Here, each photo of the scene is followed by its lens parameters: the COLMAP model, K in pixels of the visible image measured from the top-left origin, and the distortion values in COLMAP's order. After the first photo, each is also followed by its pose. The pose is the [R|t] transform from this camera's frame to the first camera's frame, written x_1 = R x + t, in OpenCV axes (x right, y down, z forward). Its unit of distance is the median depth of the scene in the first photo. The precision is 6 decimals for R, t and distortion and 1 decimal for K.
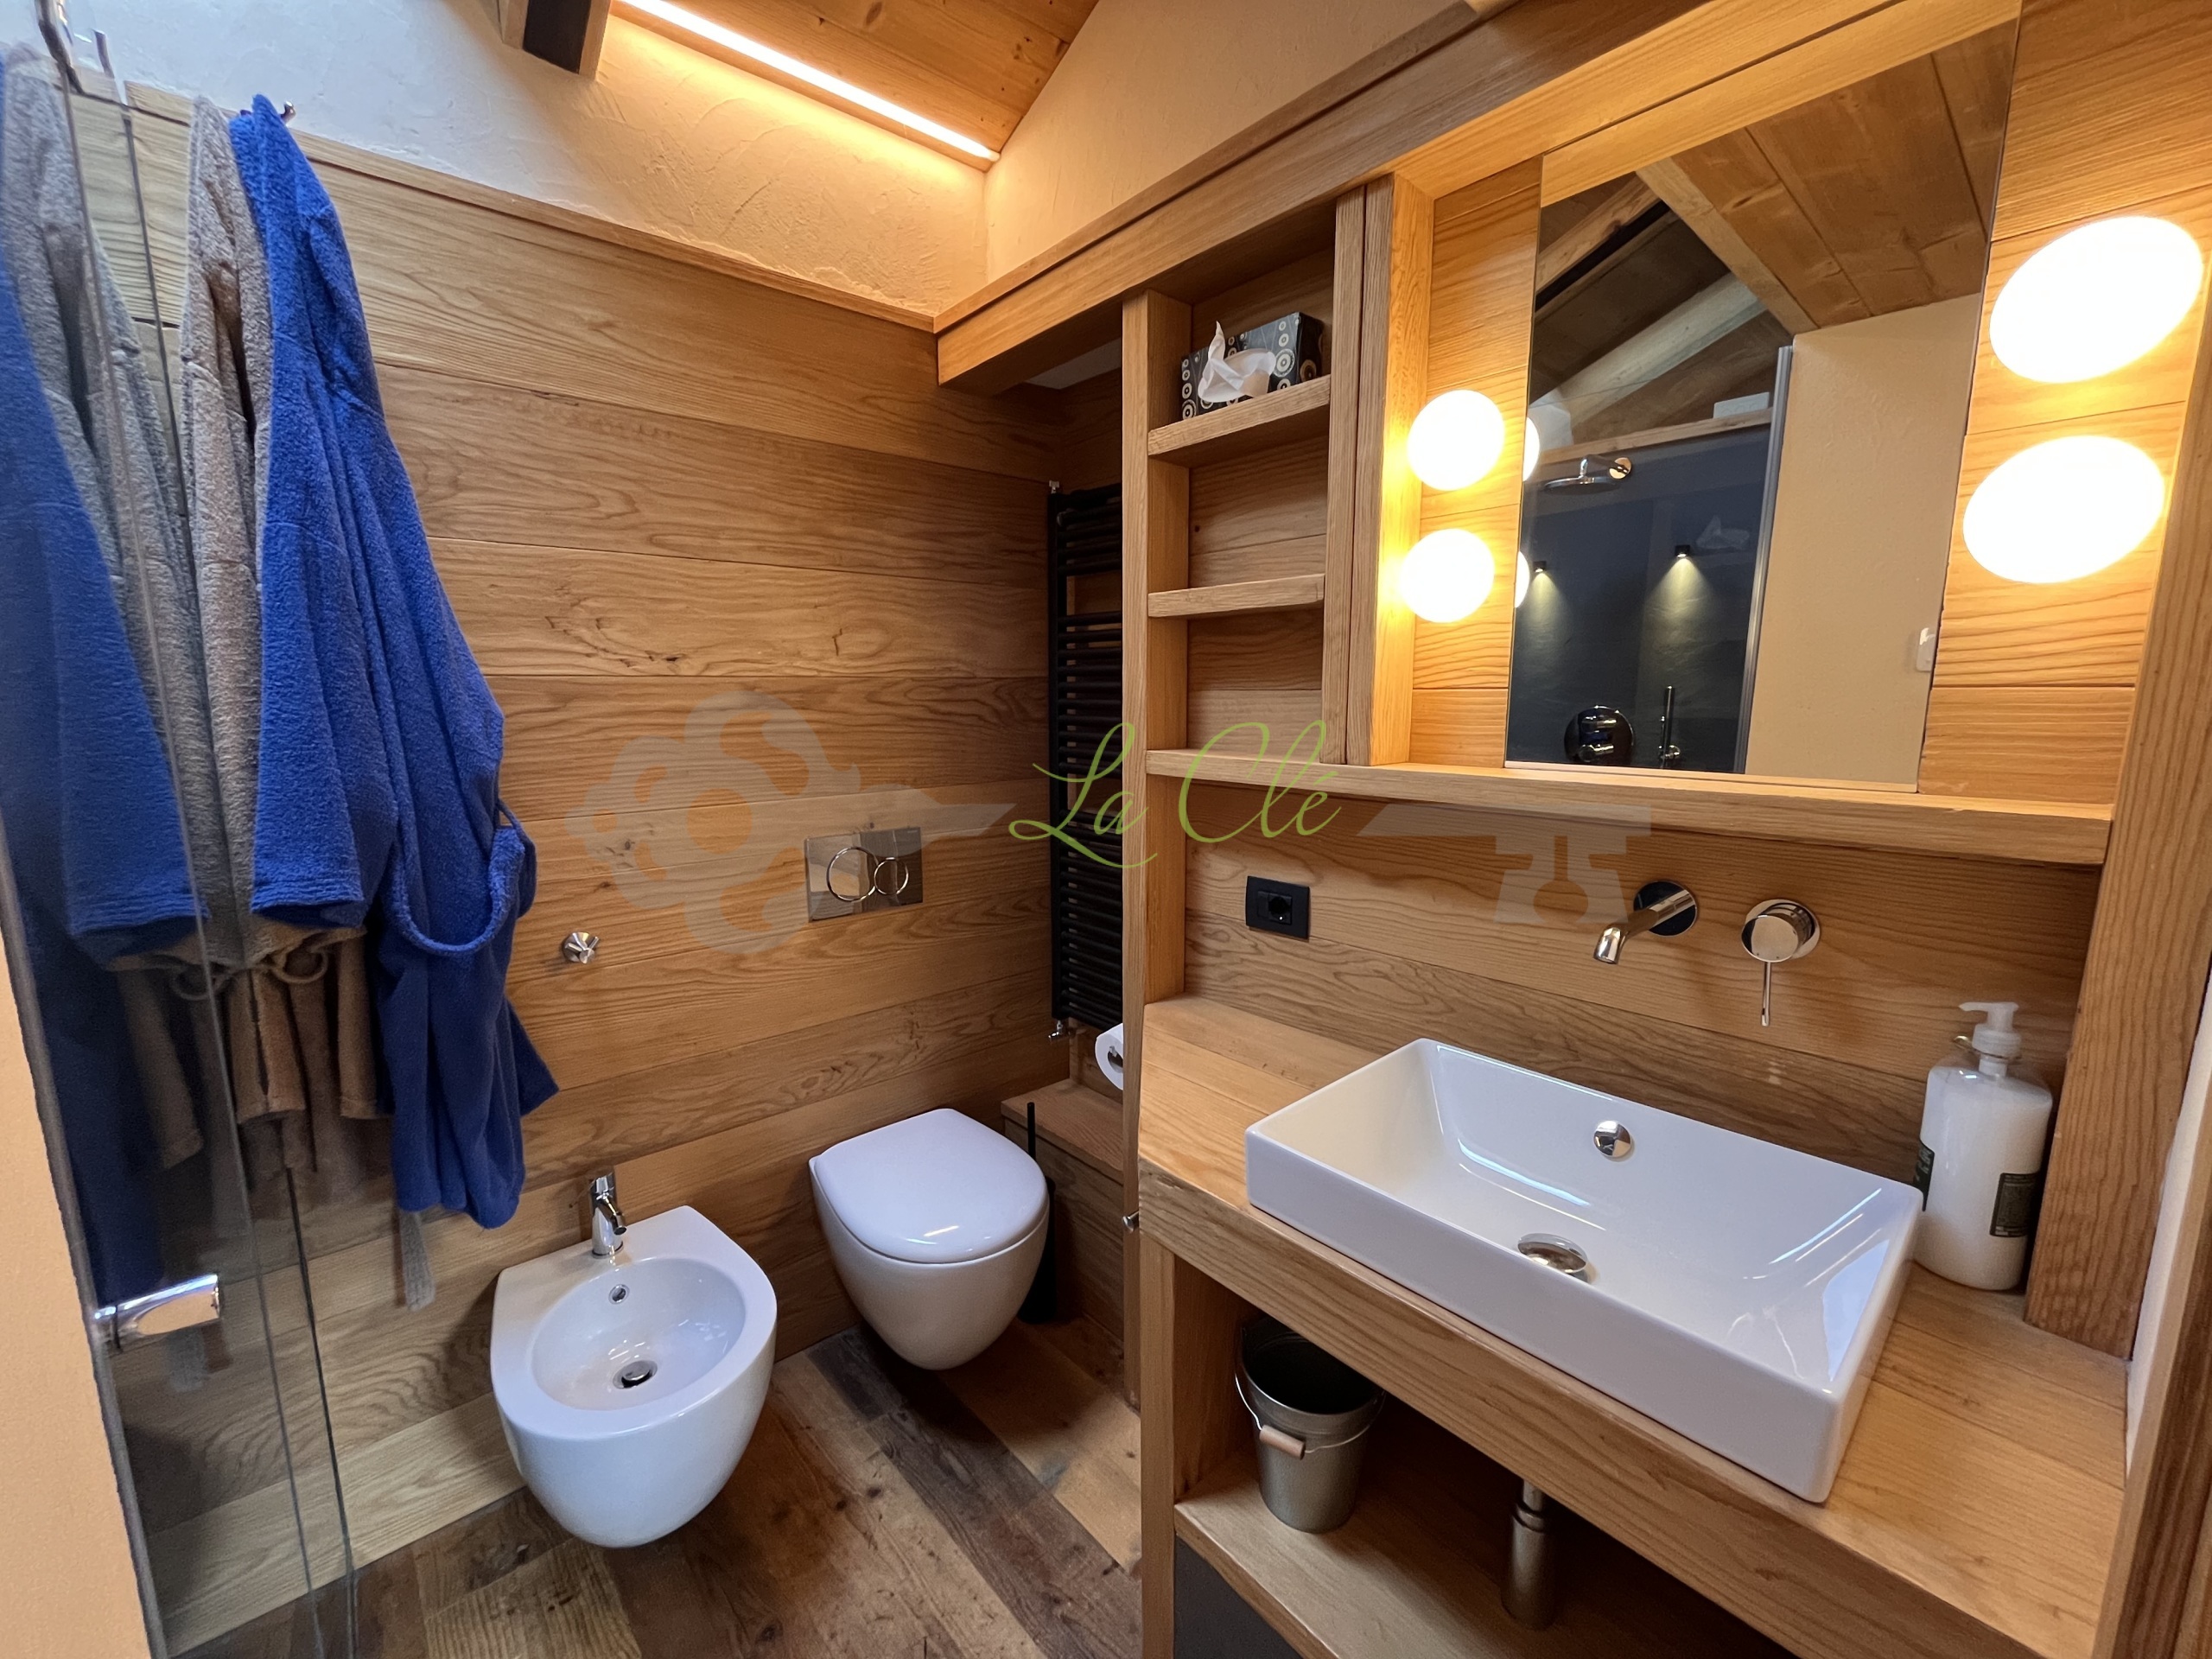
lens RADIAL K [[896.2, 0, 1105.6], [0, 896.2, 833.3], [0, 0, 1]] dist [-0.003392, 0.000349]
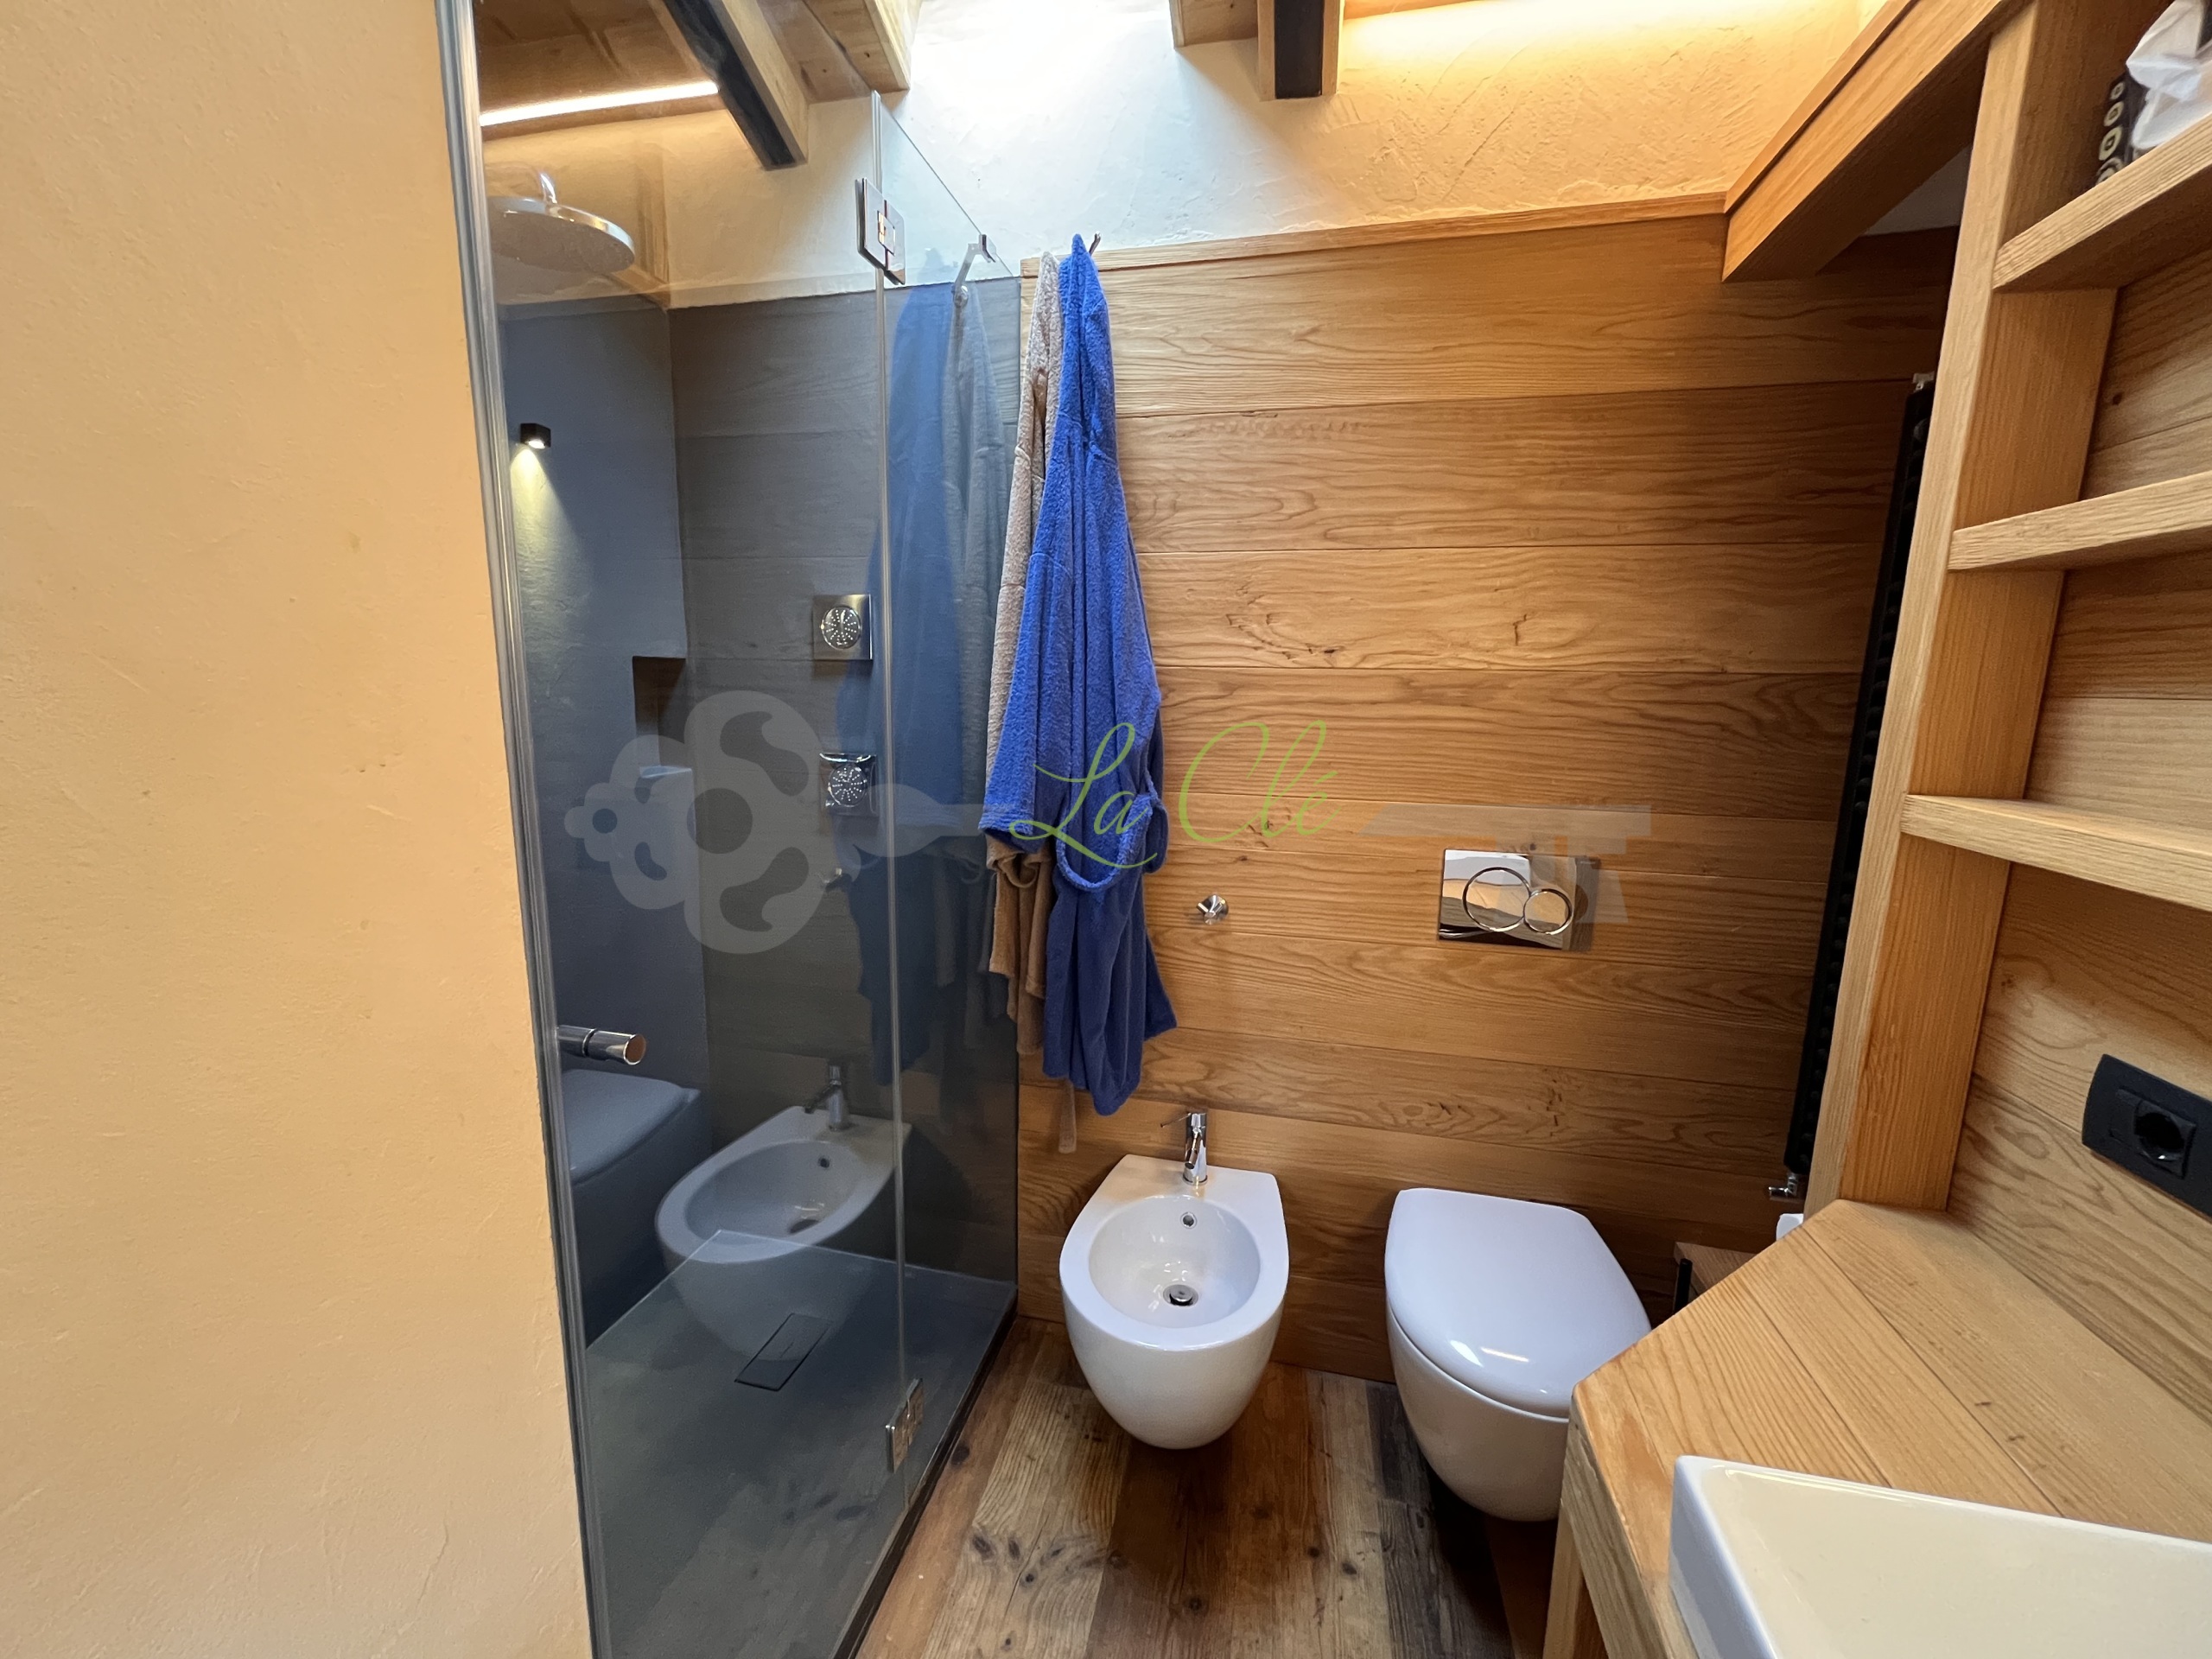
lens RADIAL K [[896.2, 0, 1102.5], [0, 896.2, 831.8], [0, 0, 1]] dist [-0.003392, 0.000349]
pose [[0.583103, 0.149758, -0.798476, 0.207816], [-0.148056, 0.985992, 0.076807, -0.032747], [0.798793, 0.073432, 0.597107, 0.204645]]
